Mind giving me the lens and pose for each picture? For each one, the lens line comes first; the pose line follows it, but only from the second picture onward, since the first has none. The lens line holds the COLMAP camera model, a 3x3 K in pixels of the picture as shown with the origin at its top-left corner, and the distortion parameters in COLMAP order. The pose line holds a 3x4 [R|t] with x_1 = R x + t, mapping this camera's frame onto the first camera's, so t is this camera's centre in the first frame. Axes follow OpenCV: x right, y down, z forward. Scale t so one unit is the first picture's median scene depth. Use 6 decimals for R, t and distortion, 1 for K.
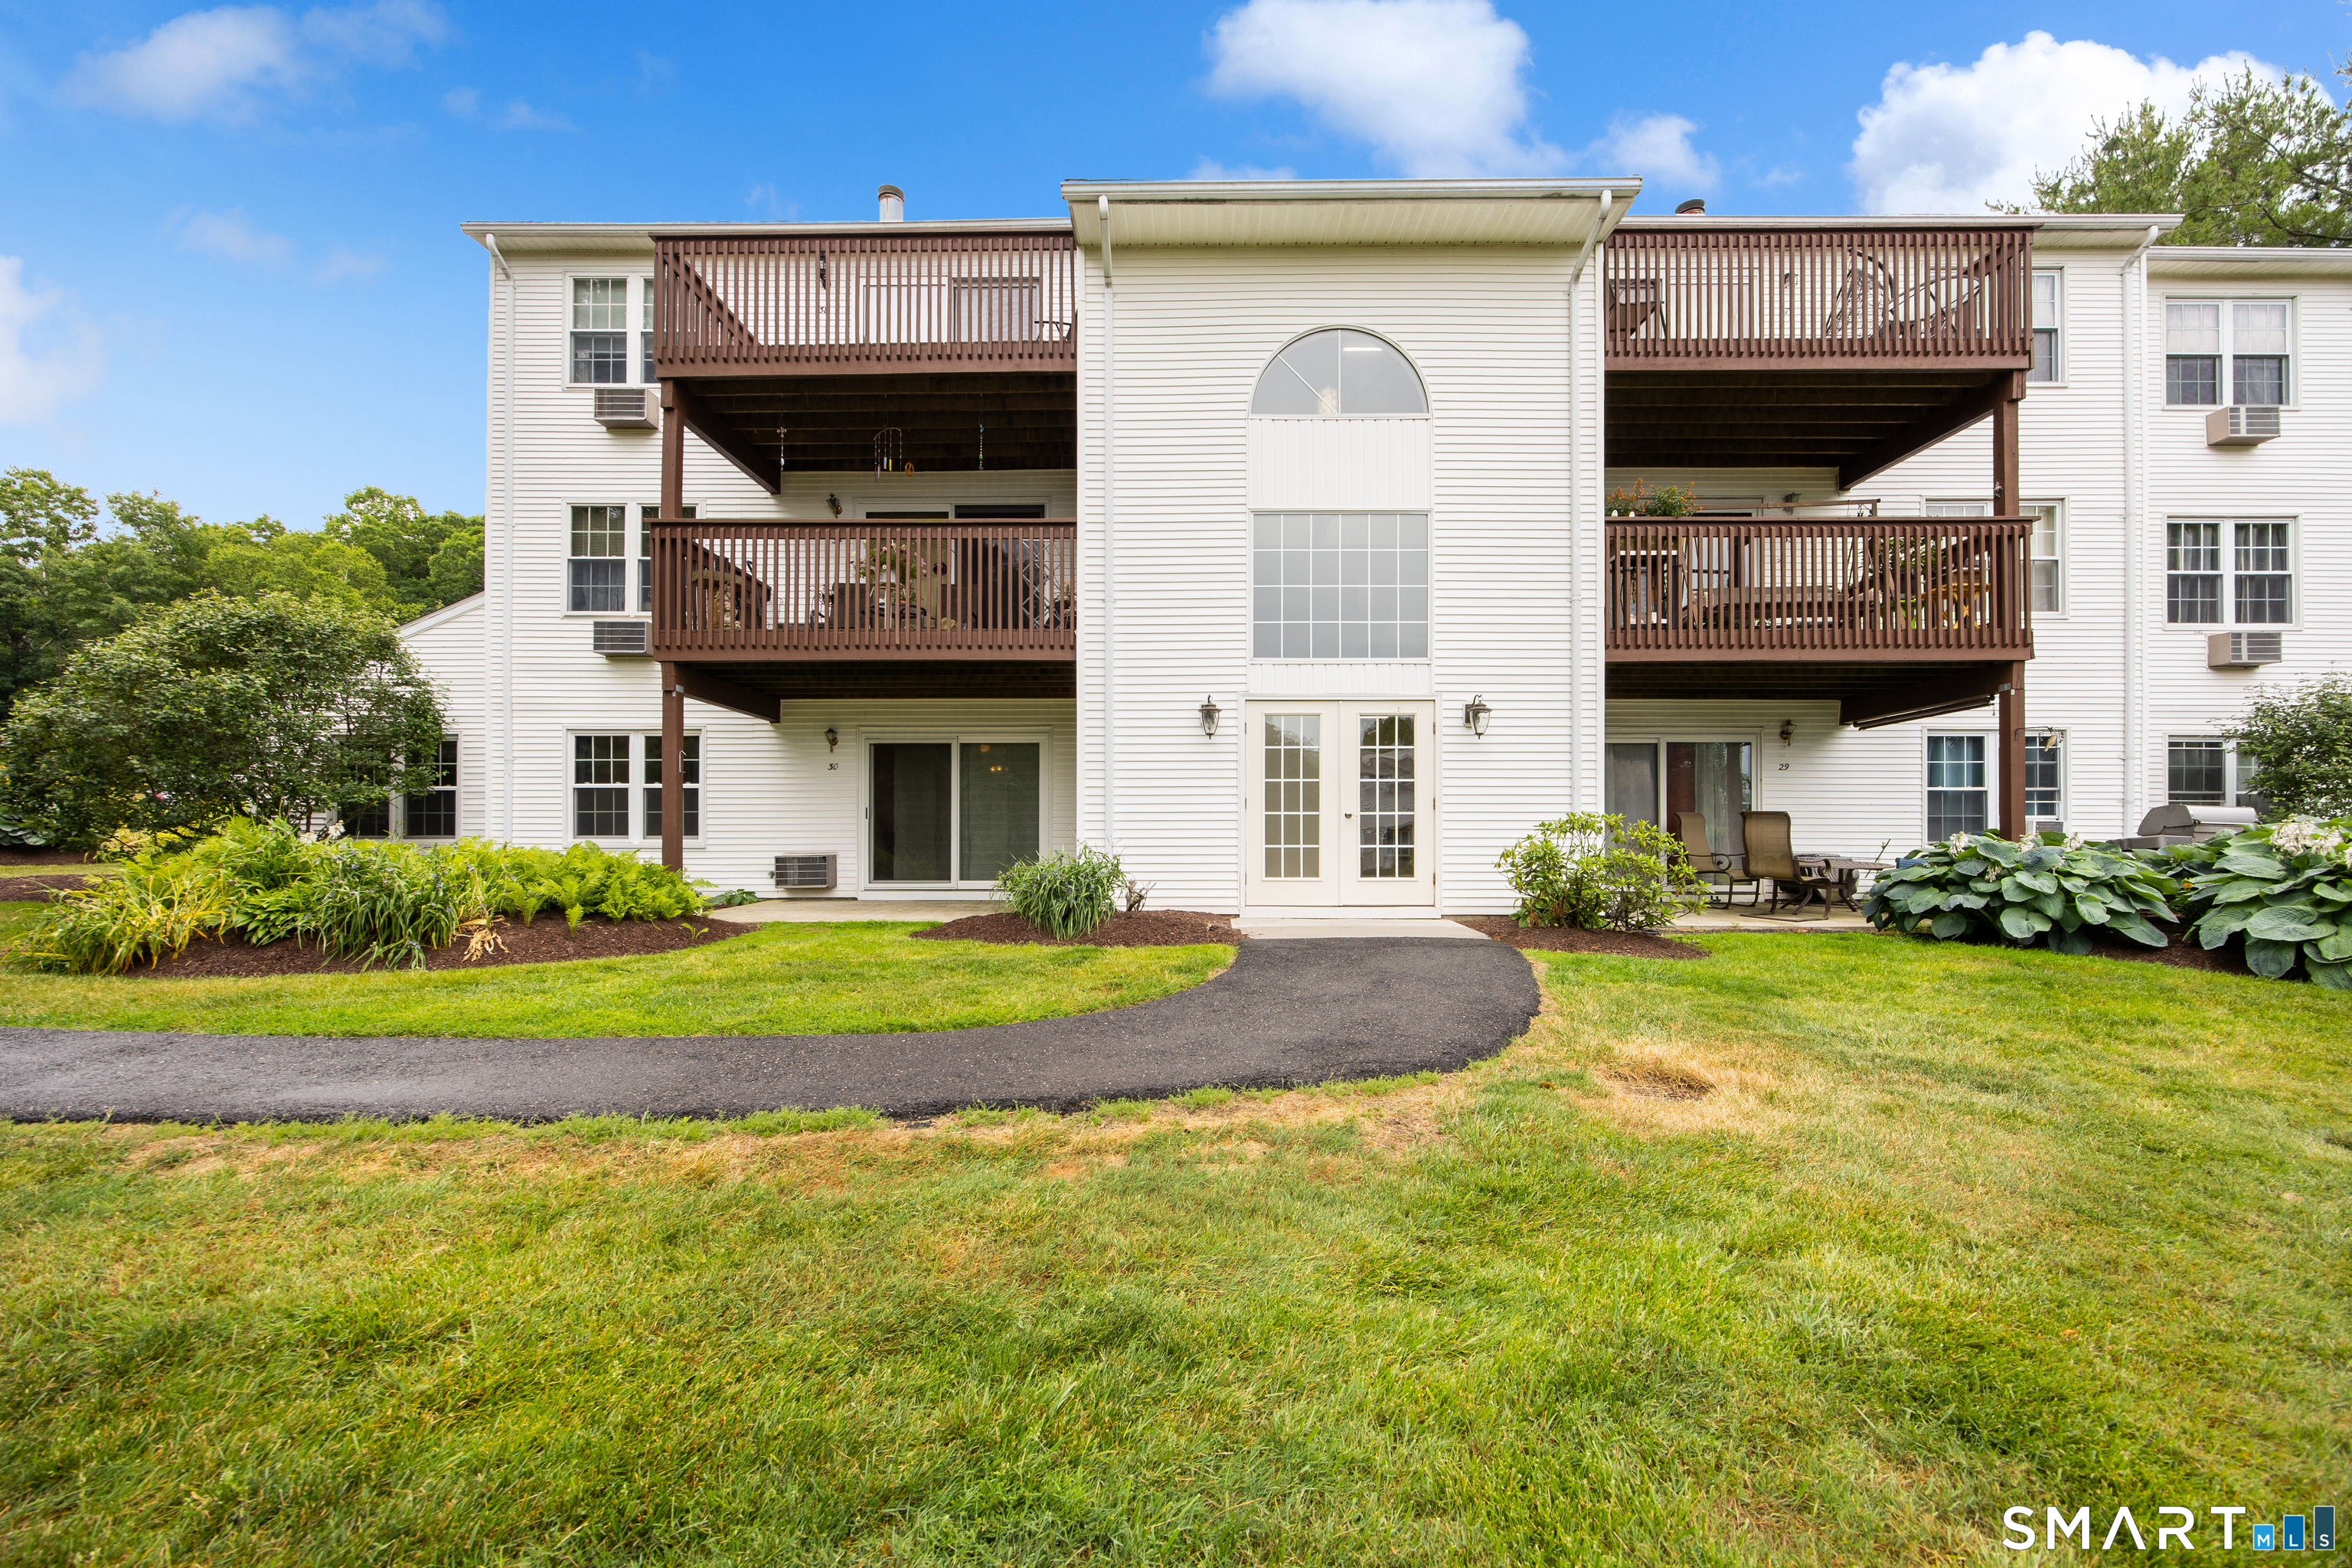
lens RADIAL K [[918.1, 0, 1190.3], [0, 918.1, 812.1], [0, 0, 1]] dist [0.000707, 0.000067]
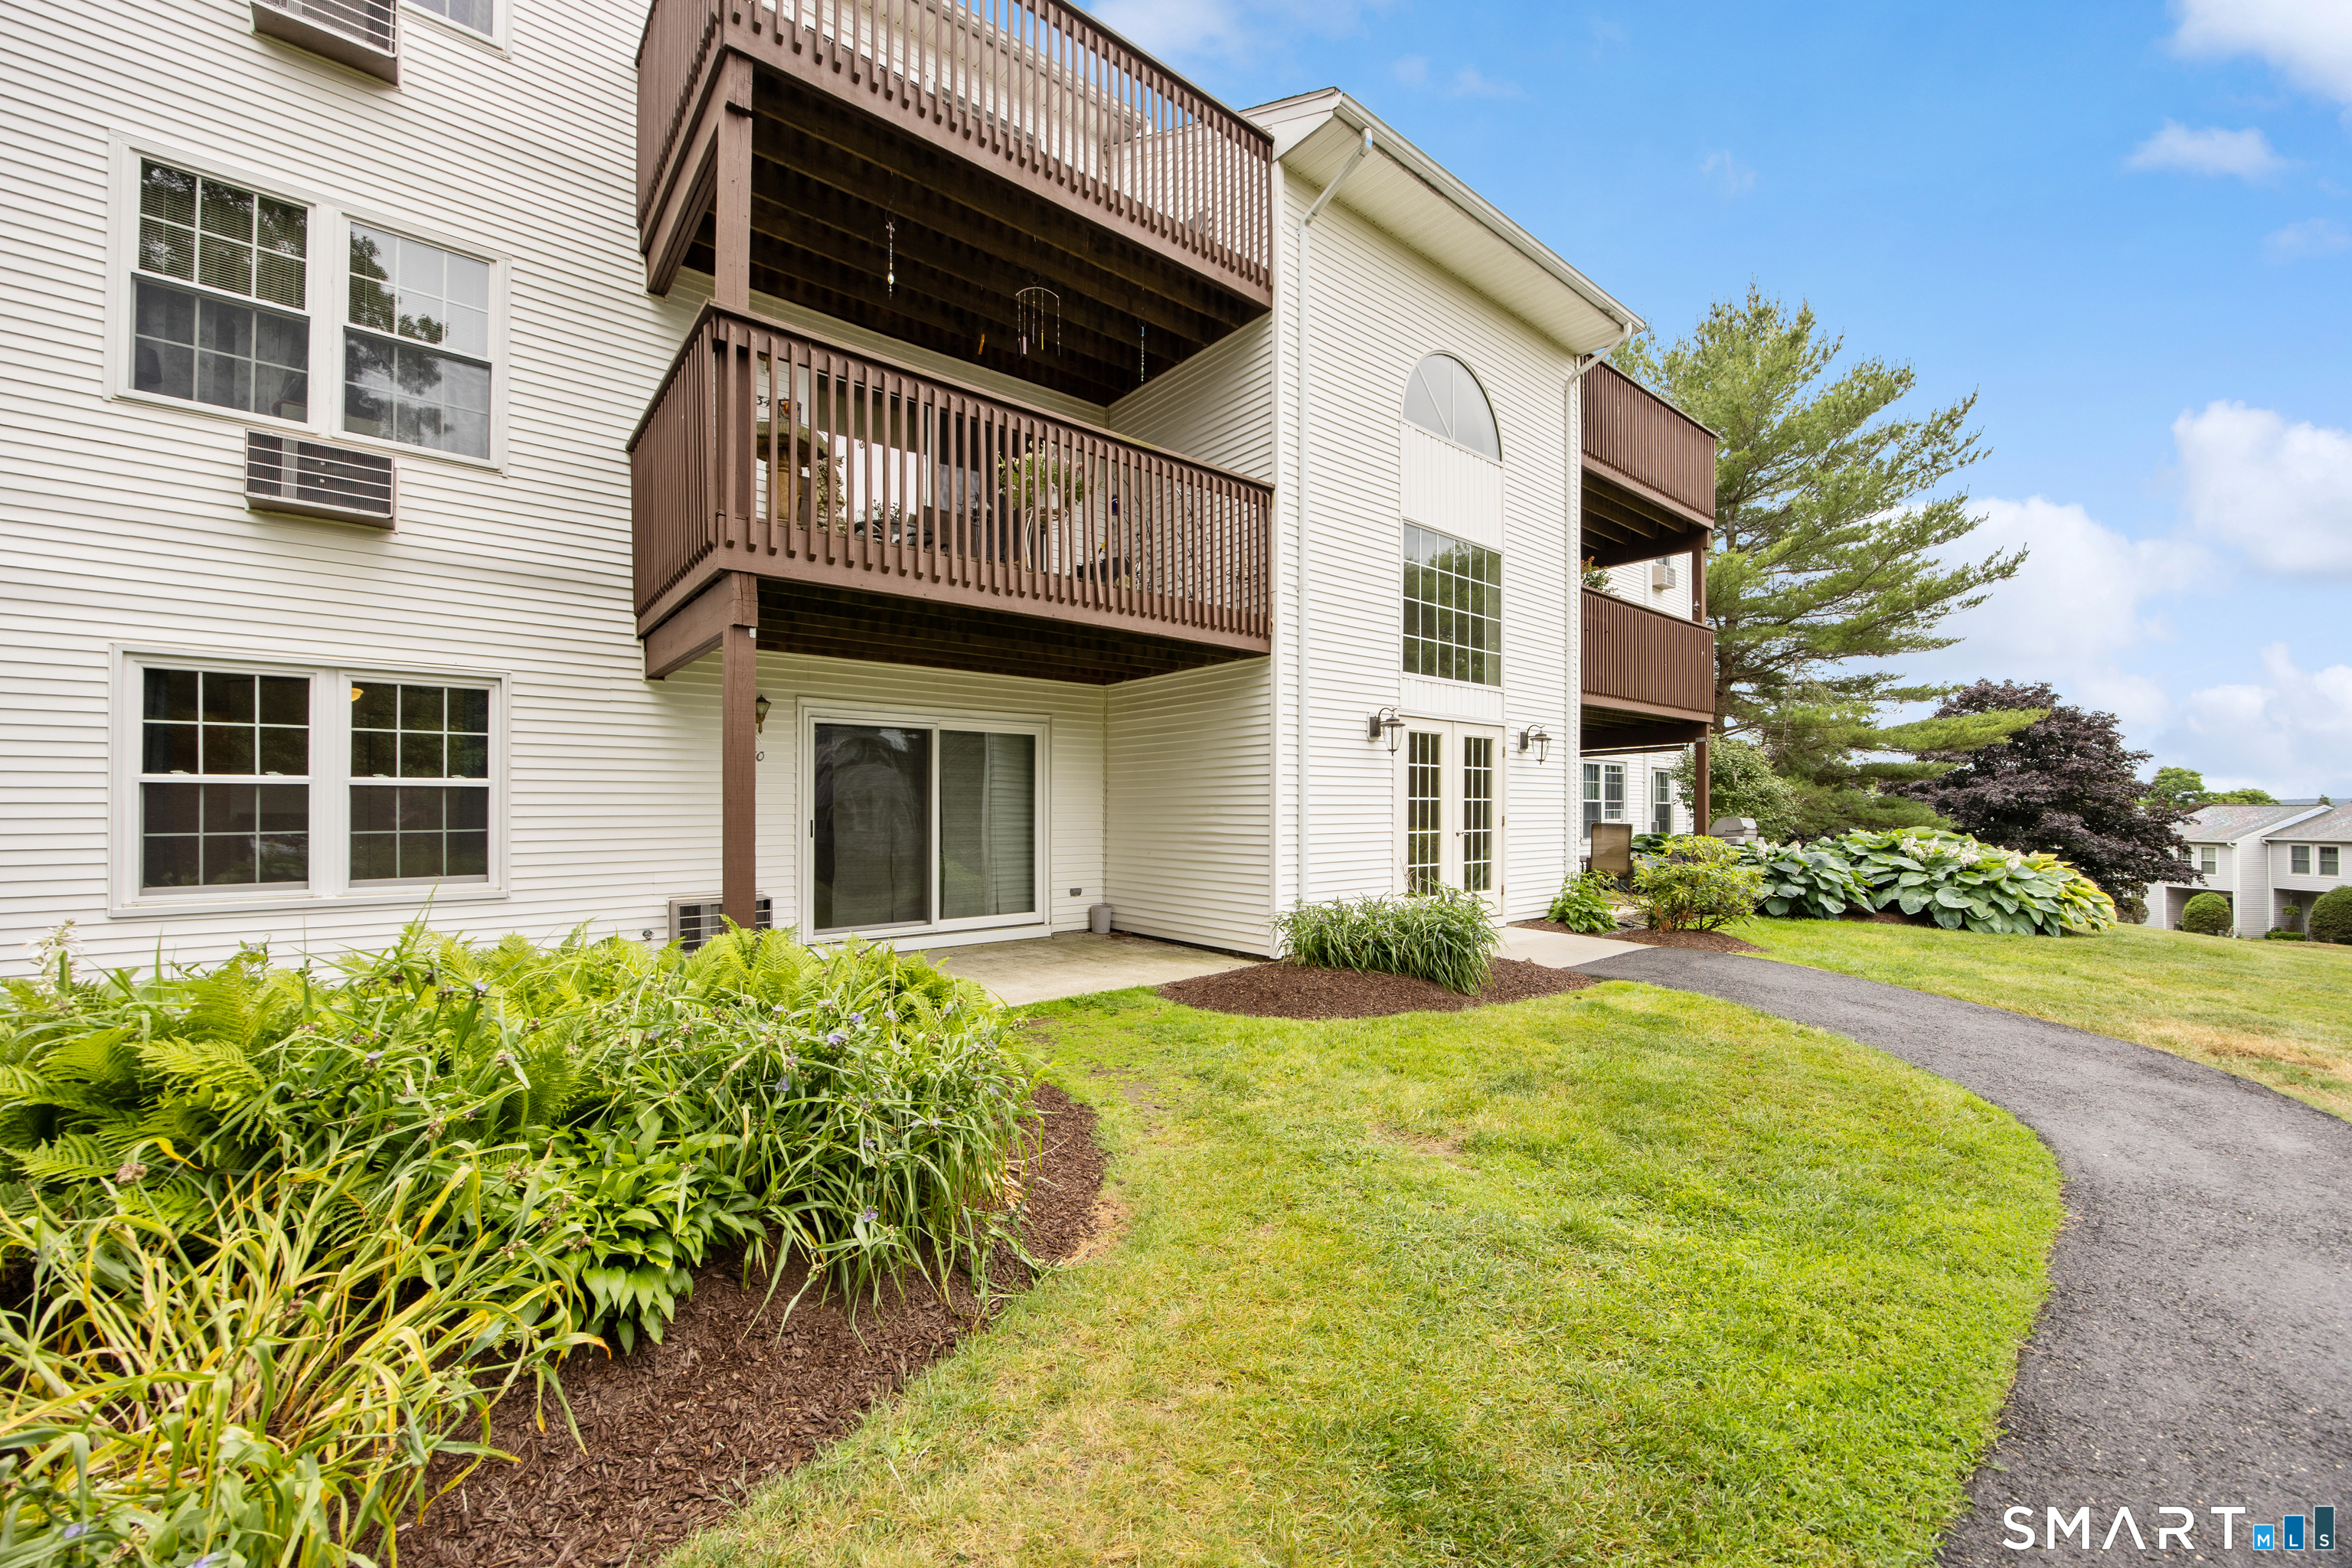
lens RADIAL K [[899.9, 0, 1176.0], [0, 899.9, 784.0], [0, 0, 1]] dist [0.001345, 0.000112]
pose [[0.768060, 0.016050, 0.640177, -0.707514], [-0.018200, 0.999829, -0.003231, -0.042230], [-0.640119, -0.009170, 0.768221, 0.419551]]
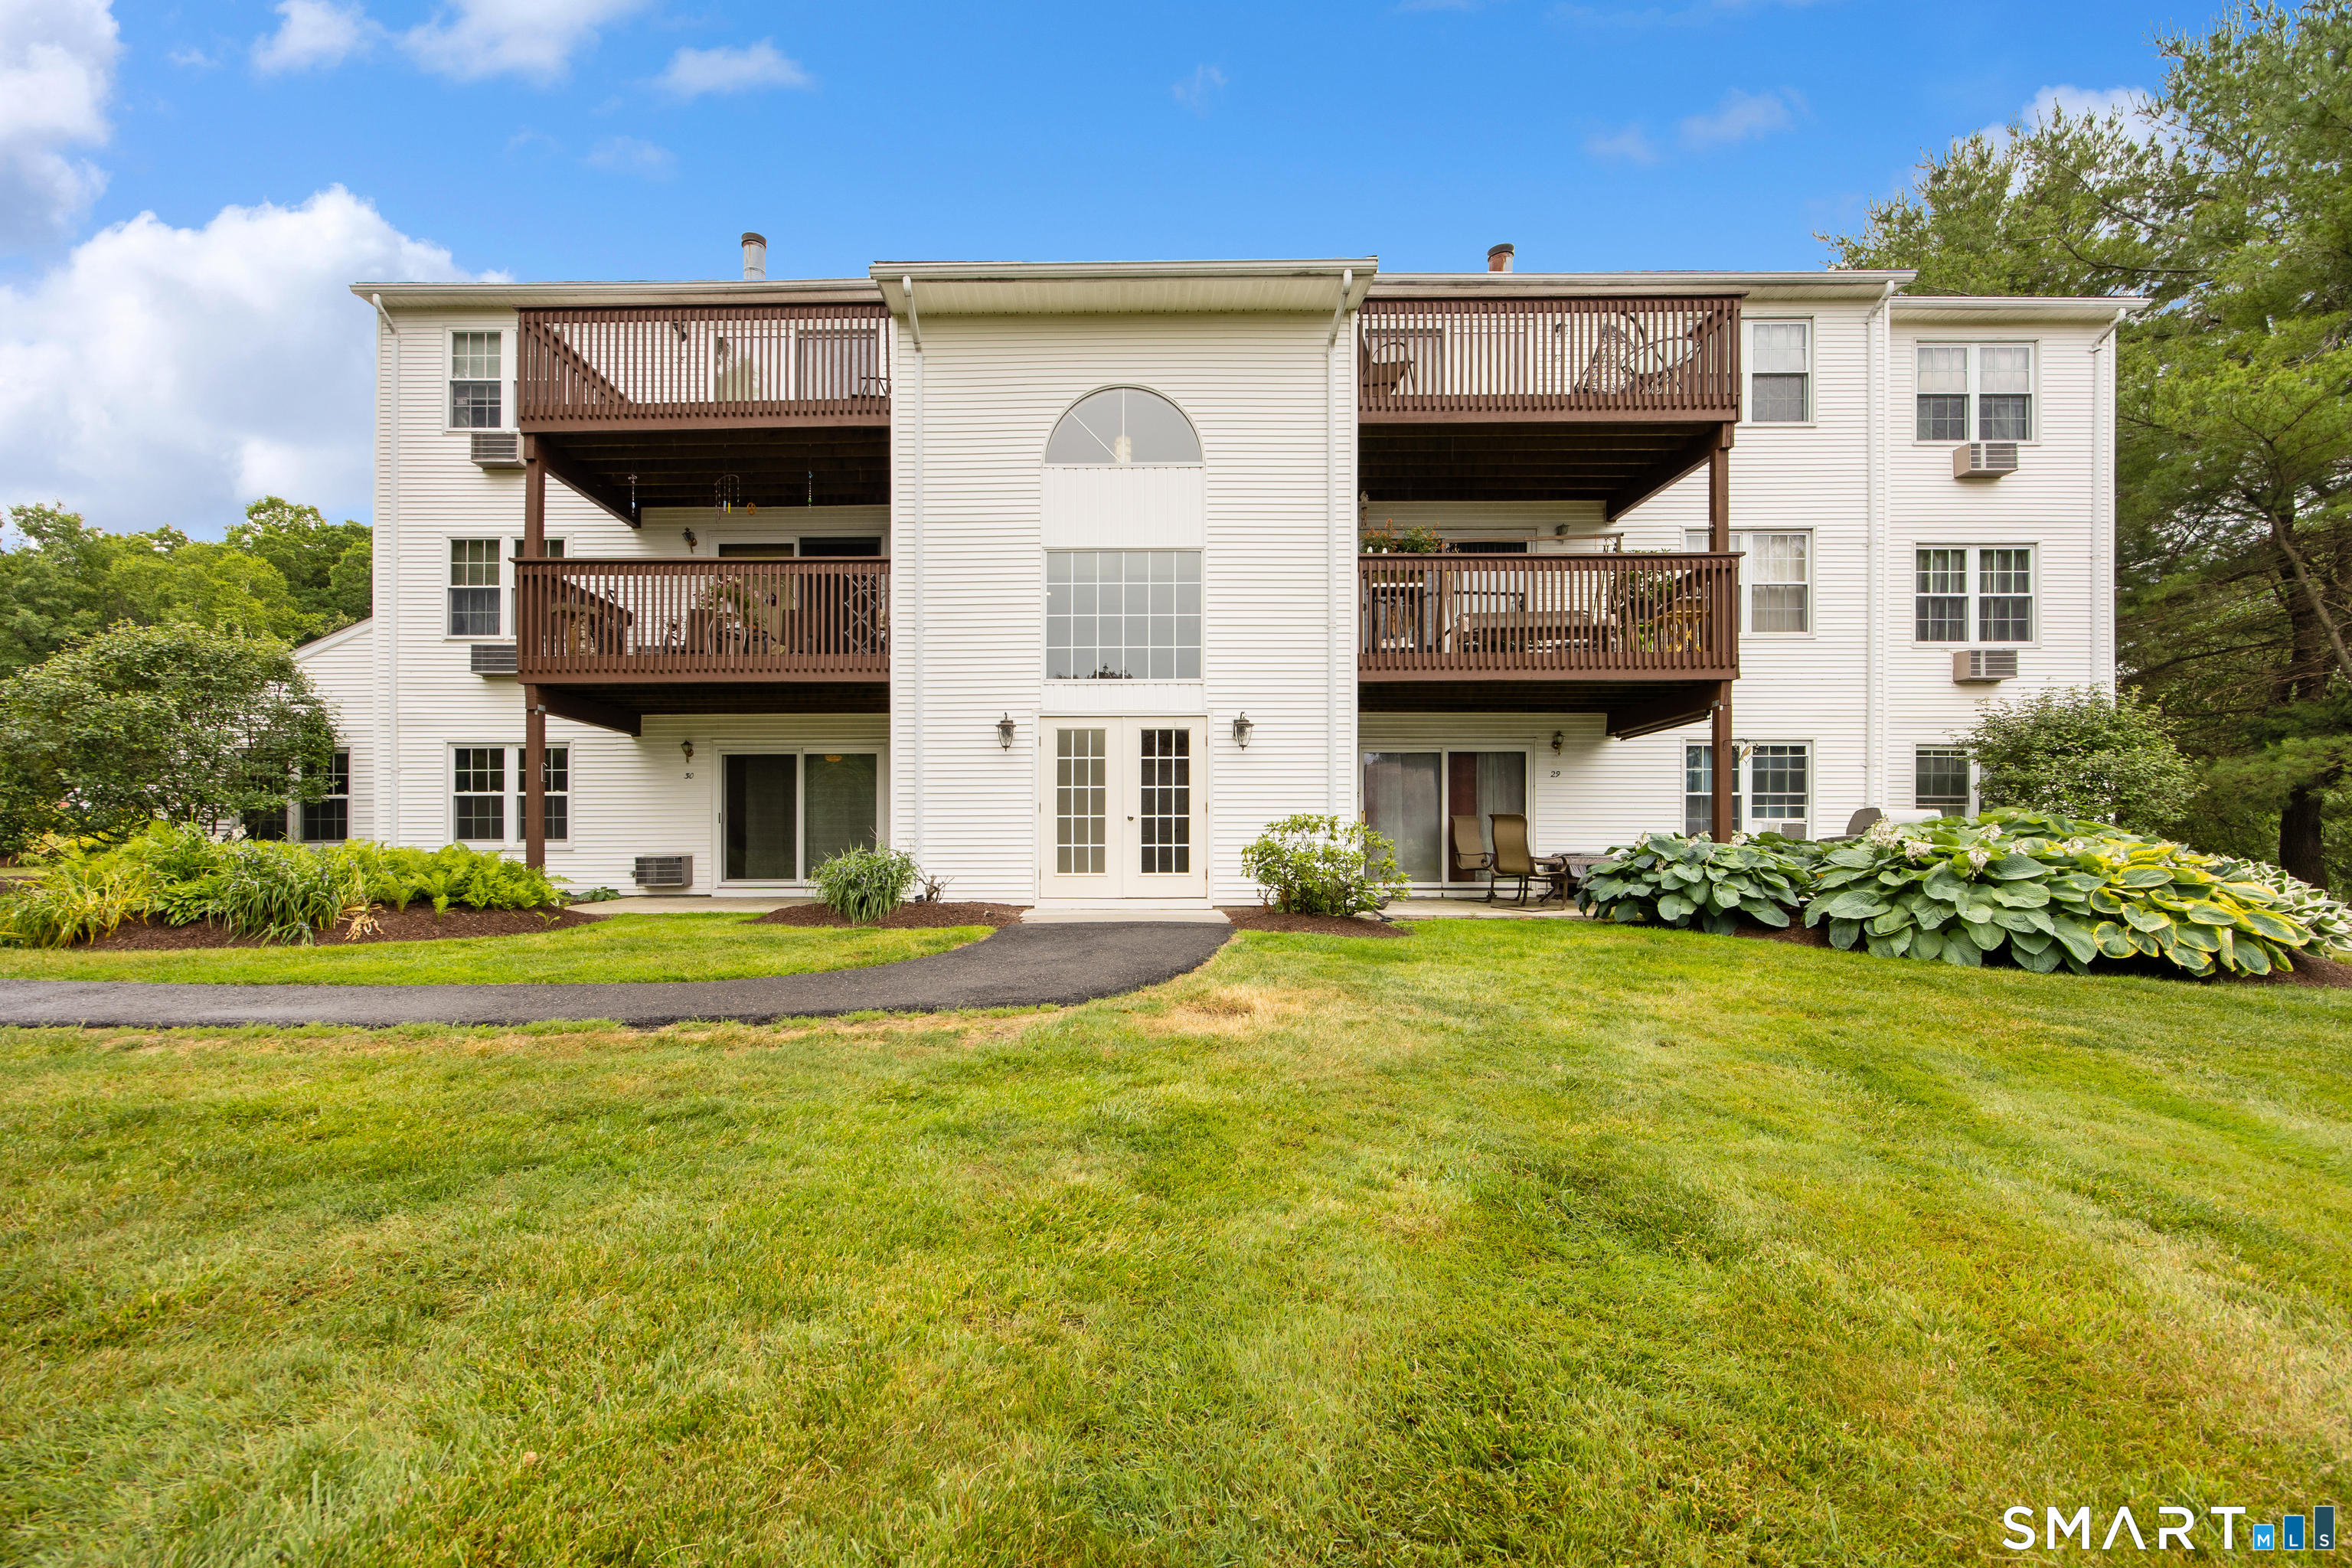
lens RADIAL K [[999.8, 0, 1165.3], [0, 999.8, 824.7], [0, 0, 1]] dist [-0.002861, 0.000738]
pose [[0.999997, -0.002472, -0.000645, 0.212501], [0.002474, 0.999993, 0.002807, 0.007926], [0.000638, -0.002808, 0.999996, -0.229077]]
